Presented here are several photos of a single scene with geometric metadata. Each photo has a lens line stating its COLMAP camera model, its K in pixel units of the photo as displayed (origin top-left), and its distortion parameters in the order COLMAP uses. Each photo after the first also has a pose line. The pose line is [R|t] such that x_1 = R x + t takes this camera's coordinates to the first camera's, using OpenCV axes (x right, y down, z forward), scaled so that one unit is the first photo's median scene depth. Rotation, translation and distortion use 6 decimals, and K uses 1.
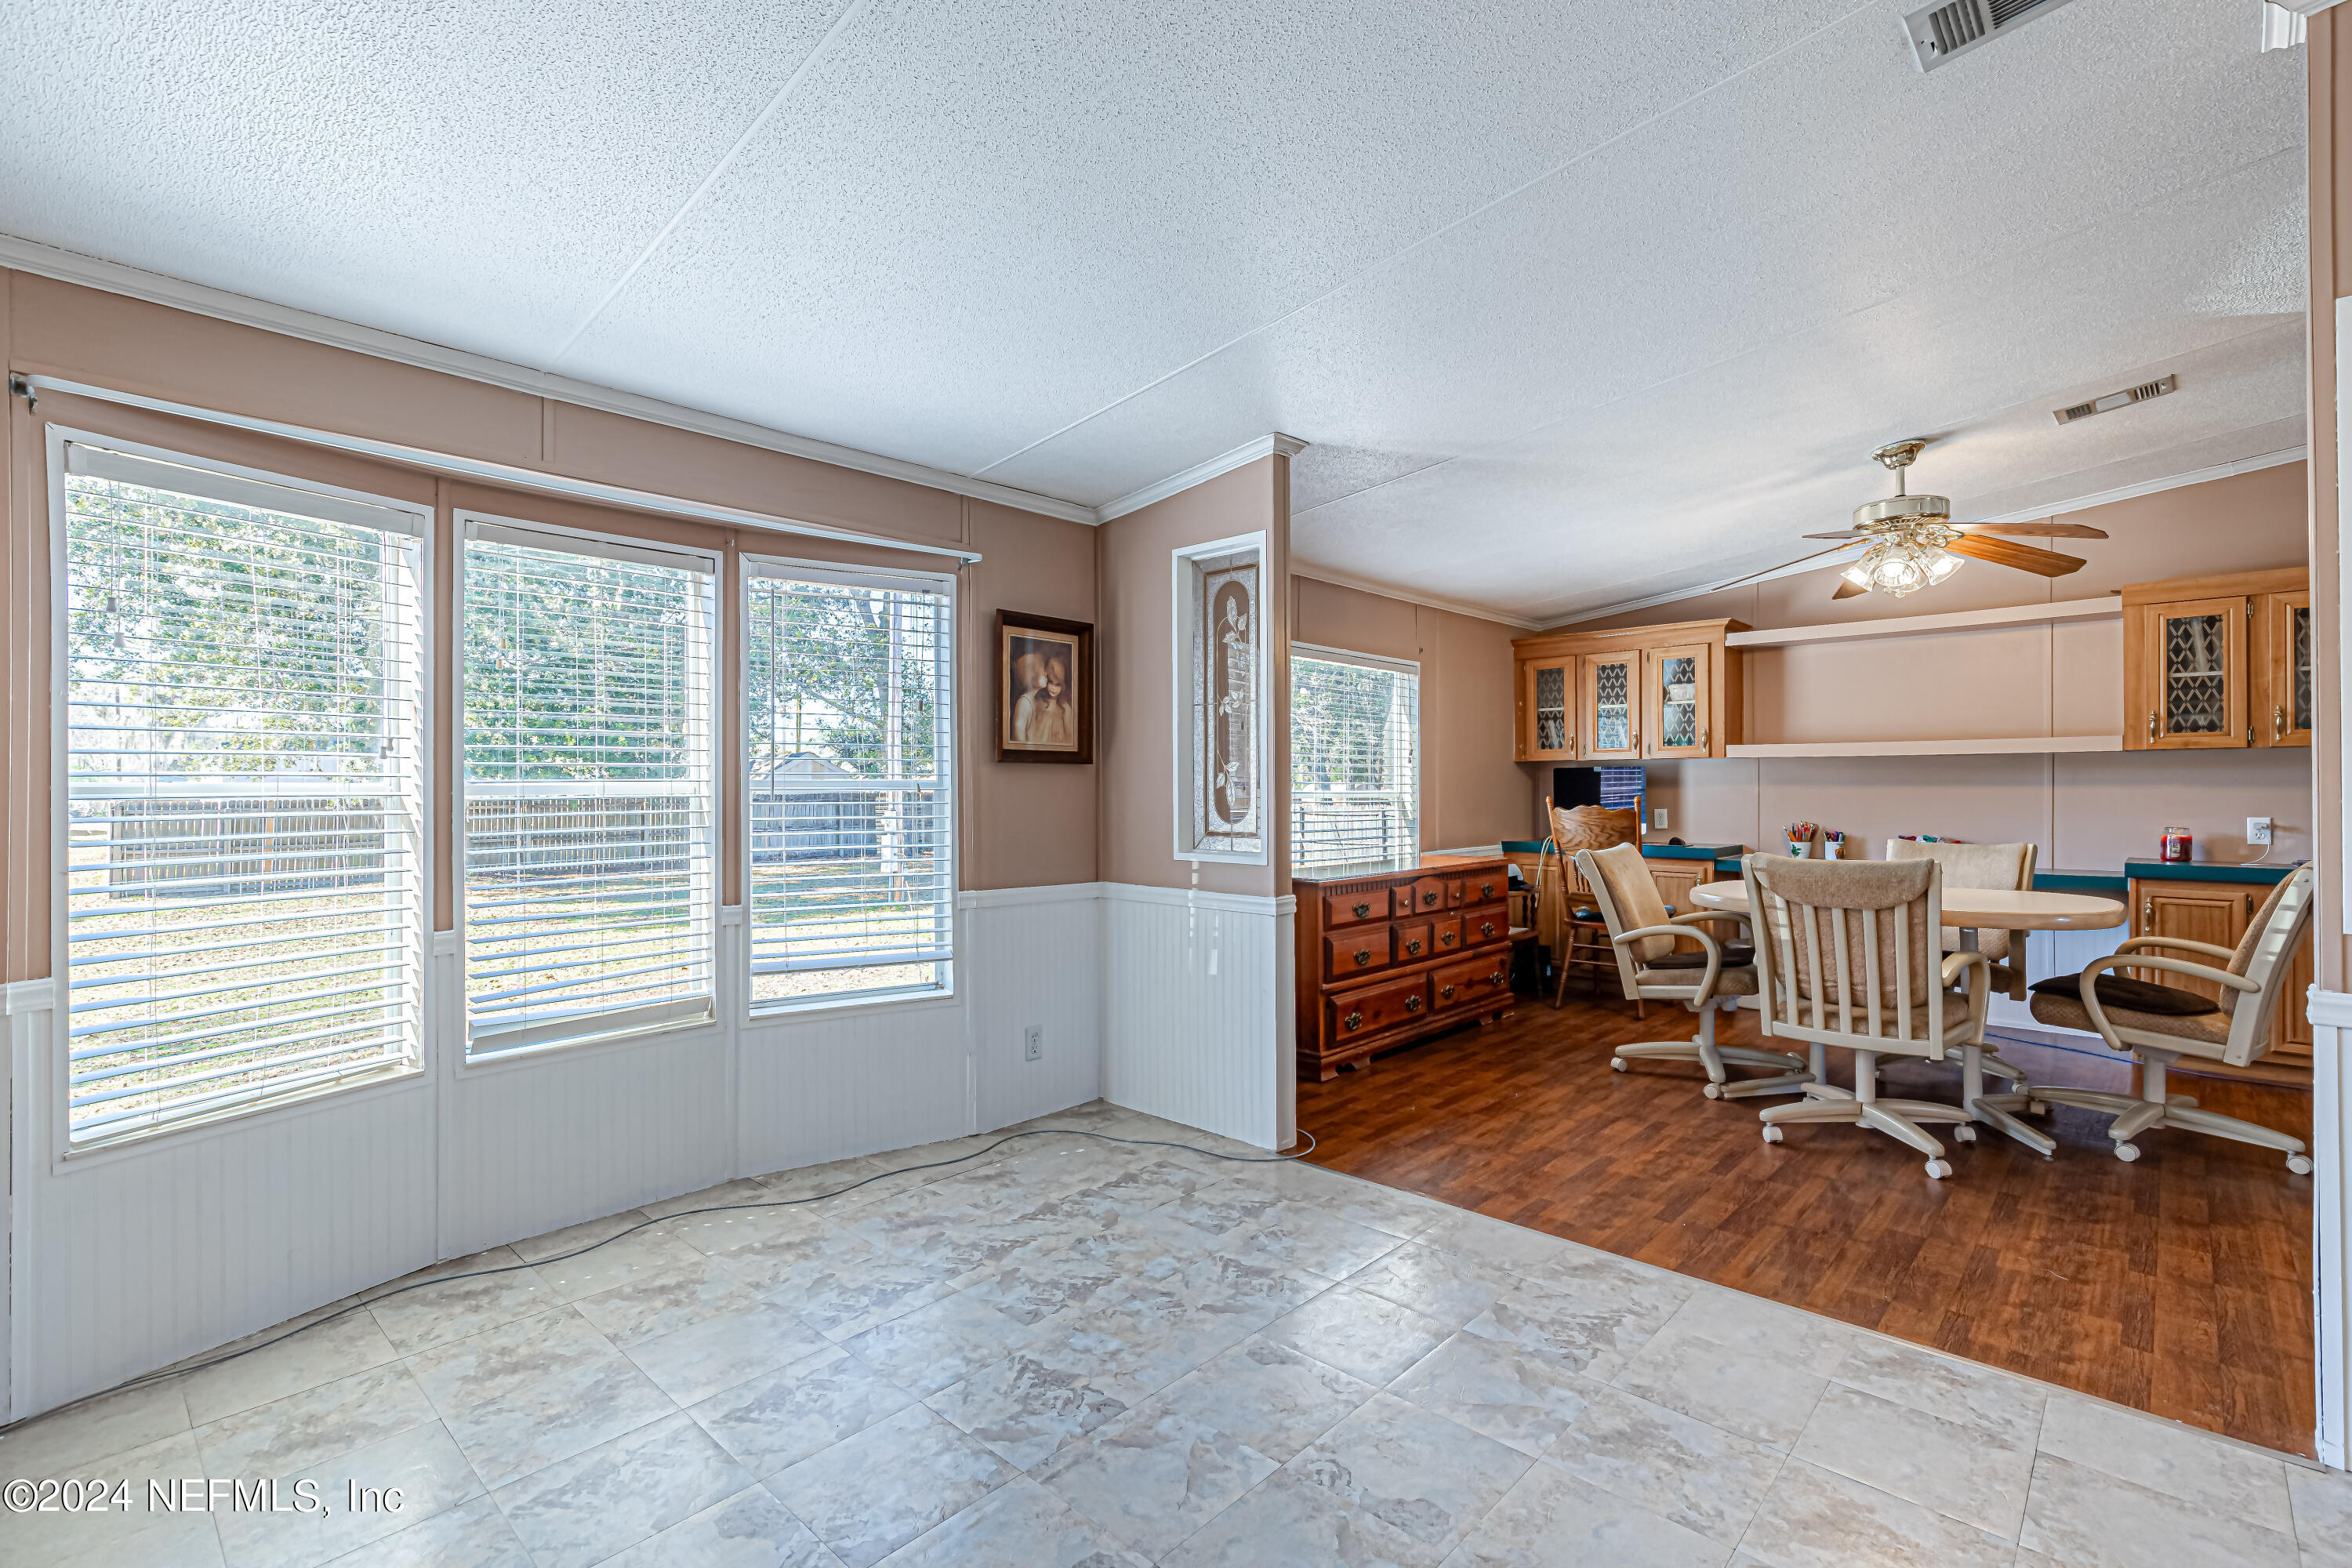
lens RADIAL K [[1058.4, 0, 1181.3], [0, 1058.4, 781.2], [0, 0, 1]] dist [0.008602, -0.001162]
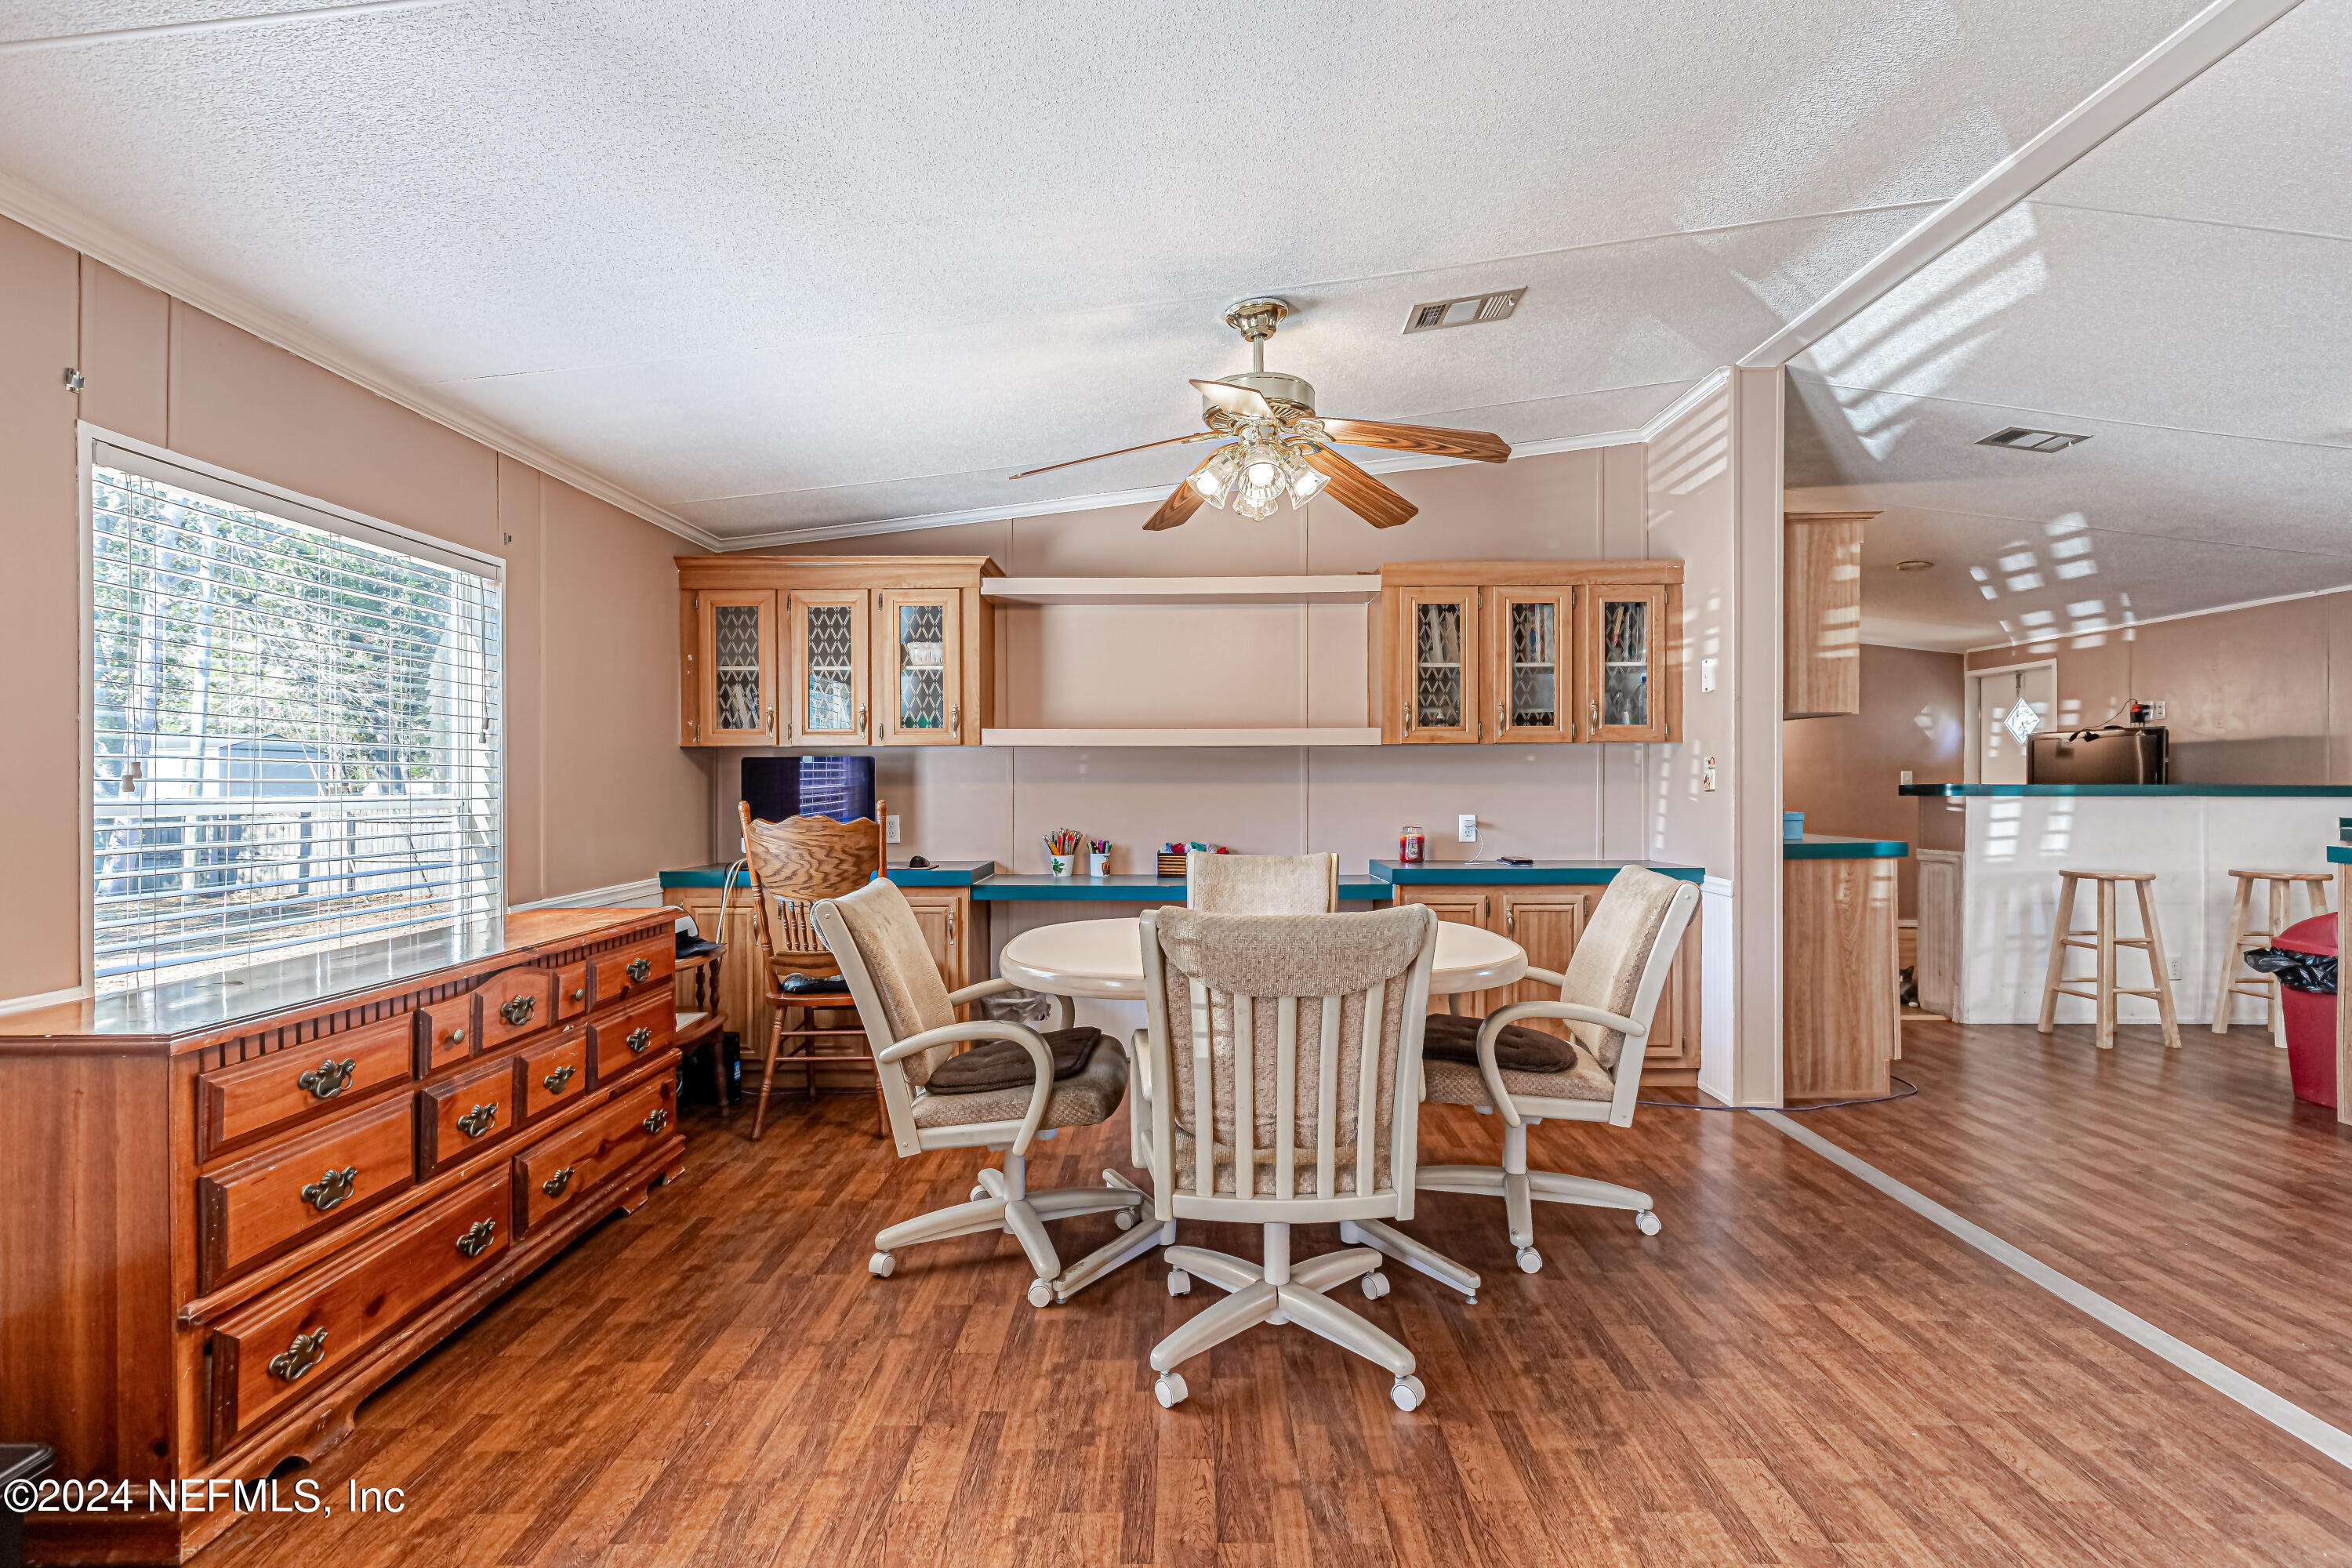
lens RADIAL K [[1110.6, 0, 1182.4], [0, 1110.6, 780.4], [0, 0, 1]] dist [-0.001557, 0.000368]
pose [[0.735506, -0.000611, 0.677518, 0.108073], [-0.001476, 0.999996, 0.002504, -0.000132], [-0.677517, -0.002841, 0.735502, 0.392448]]
